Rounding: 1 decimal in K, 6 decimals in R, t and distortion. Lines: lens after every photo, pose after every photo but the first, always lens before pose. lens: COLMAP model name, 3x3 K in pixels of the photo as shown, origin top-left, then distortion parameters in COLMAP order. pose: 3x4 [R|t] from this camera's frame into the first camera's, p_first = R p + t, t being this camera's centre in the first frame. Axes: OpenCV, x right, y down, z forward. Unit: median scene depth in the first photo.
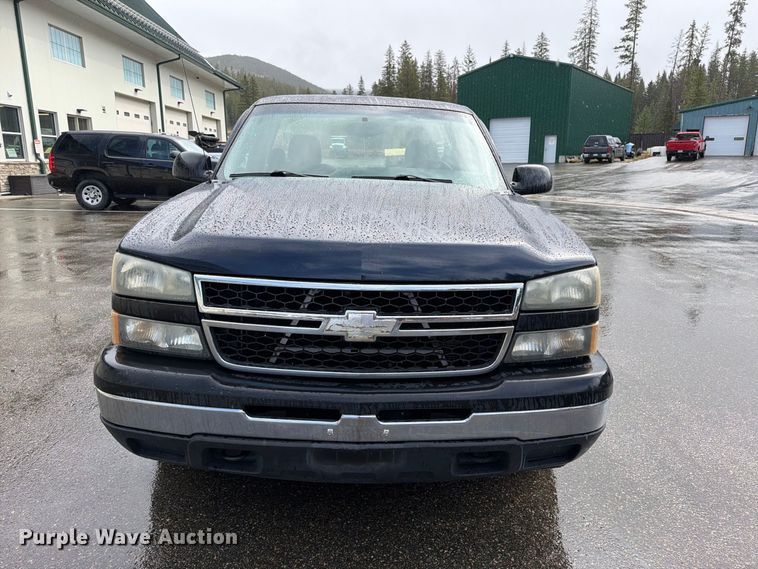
lens RADIAL K [[536.6, 0, 383.6], [0, 536.6, 279.8], [0, 0, 1]] dist [0.013219, -0.009185]
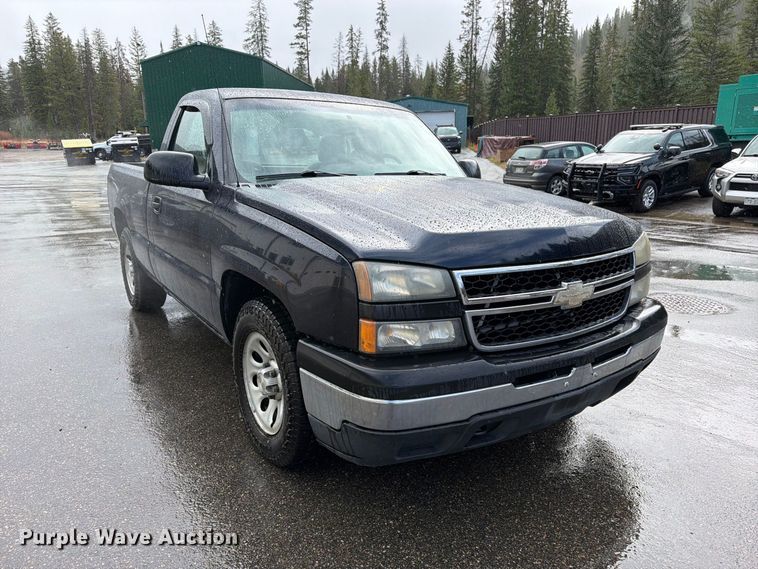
lens RADIAL K [[534.2, 0, 379.1], [0, 534.2, 287.2], [0, 0, 1]] dist [0.044749, -0.037718]
pose [[0.851705, -0.144841, 0.503607, -0.098139], [0.130827, 0.989382, 0.063298, -0.006216], [-0.507428, 0.011974, 0.861611, 0.015753]]
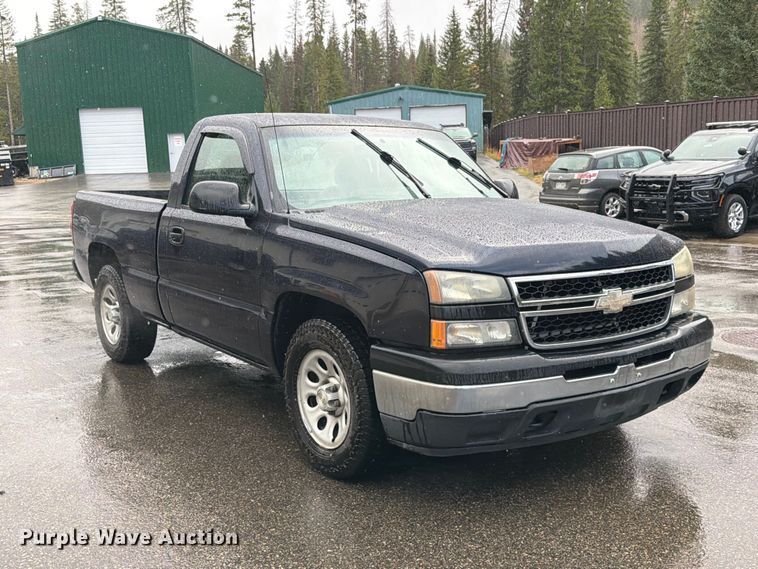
lens RADIAL K [[798.0, 0, 375.0], [0, 798.0, 286.8], [0, 0, 1]] dist [0.151425, -0.282668]
pose [[0.837423, -0.118697, 0.533511, -0.155772], [0.156879, 0.987260, -0.026595, 0.001116], [-0.523557, 0.105968, 0.845375, -0.040058]]
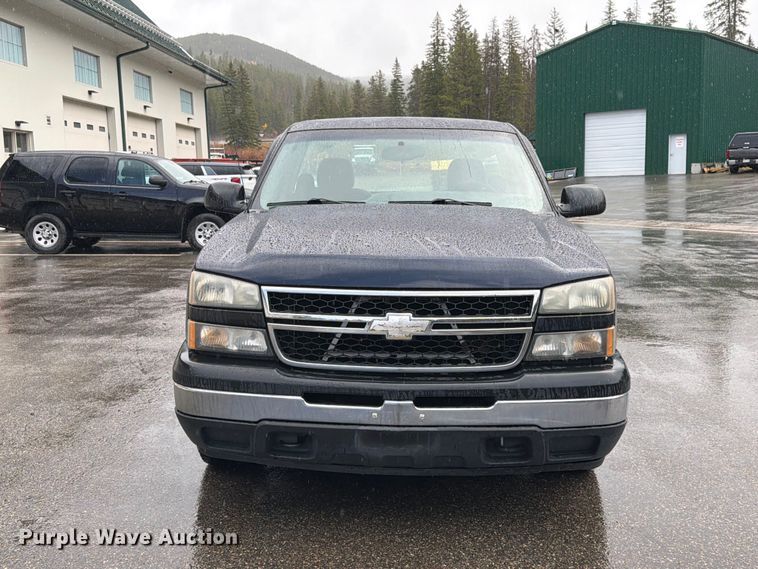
lens RADIAL K [[798.0, 0, 375.0], [0, 798.0, 286.8], [0, 0, 1]] dist [0.151425, -0.282668]
pose [[0.997276, -0.016897, -0.071797, 0.003123], [0.010777, 0.996341, -0.084781, 0.014138], [0.072967, 0.083776, 0.993810, -0.074113]]
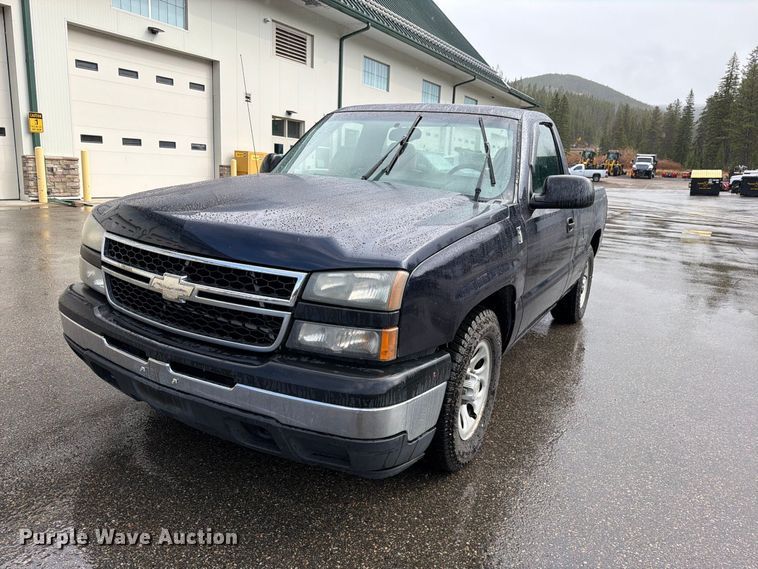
lens RADIAL K [[536.6, 0, 383.6], [0, 536.6, 279.8], [0, 0, 1]] dist [0.013219, -0.009185]
pose [[0.856255, 0.139492, -0.497362, 0.090106], [-0.154914, 0.987874, 0.010363, -0.001565], [0.492777, 0.068175, 0.867481, 0.018091]]
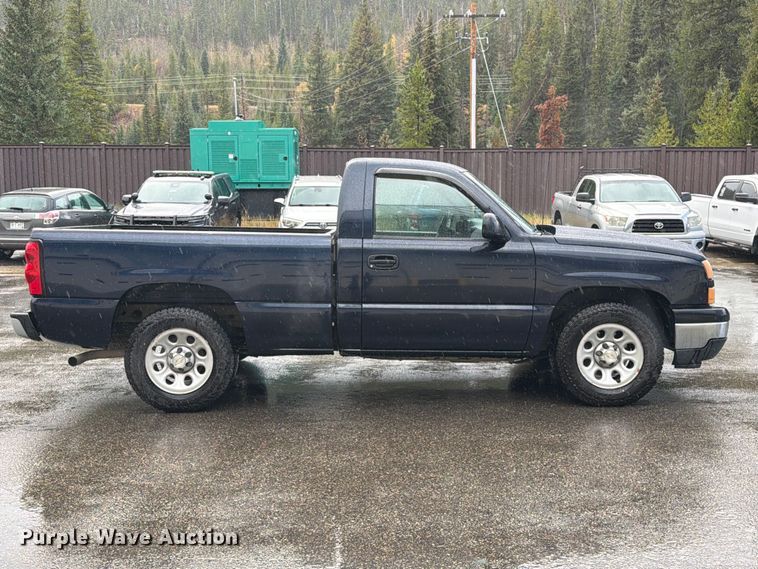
lens RADIAL K [[798.0, 0, 375.0], [0, 798.0, 286.8], [0, 0, 1]] dist [0.151425, -0.282668]
pose [[0.068996, -0.129247, 0.989209, -0.369553], [0.224930, 0.968055, 0.110795, -0.058237], [-0.971929, 0.214858, 0.095863, 0.194135]]
